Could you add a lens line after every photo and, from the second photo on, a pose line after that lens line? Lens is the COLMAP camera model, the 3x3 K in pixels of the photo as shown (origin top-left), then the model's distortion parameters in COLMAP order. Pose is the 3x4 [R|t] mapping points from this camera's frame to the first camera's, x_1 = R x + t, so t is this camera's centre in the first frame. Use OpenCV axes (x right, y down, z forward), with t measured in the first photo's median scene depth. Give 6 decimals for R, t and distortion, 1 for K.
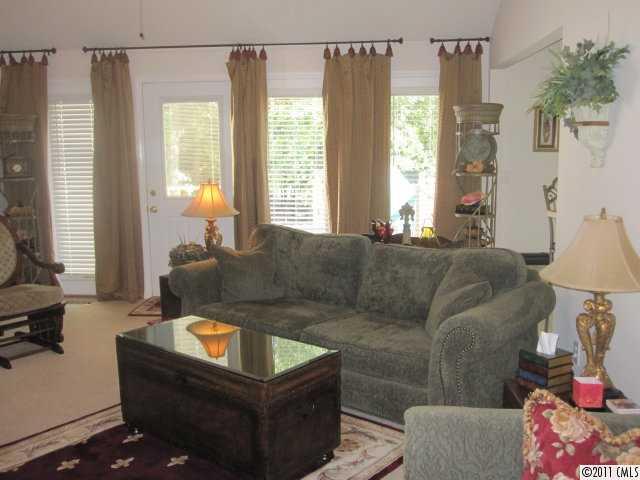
lens RADIAL K [[628.1, 0, 320.0], [0, 628.1, 240.0], [0, 0, 1]] dist [-0.070842, 0.008123]
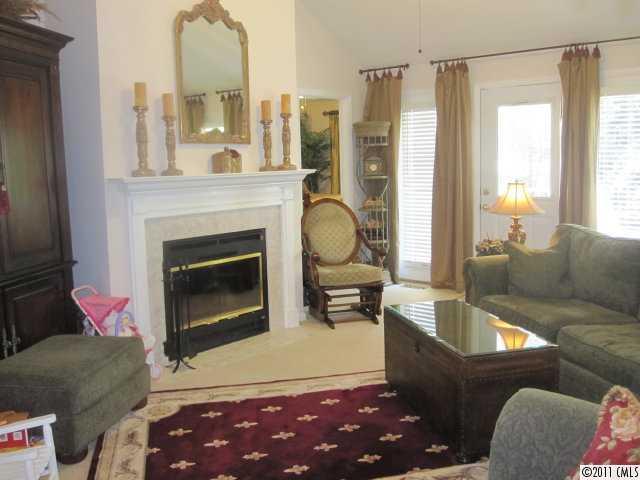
lens RADIAL K [[640.8, 0, 320.0], [0, 640.8, 240.0], [0, 0, 1]] dist [-0.067251, 0.001636]
pose [[0.791670, 0.065367, -0.607443, 0.183293], [-0.068299, 0.997497, 0.018327, 0.006098], [0.607120, 0.026979, 0.794152, -0.032478]]
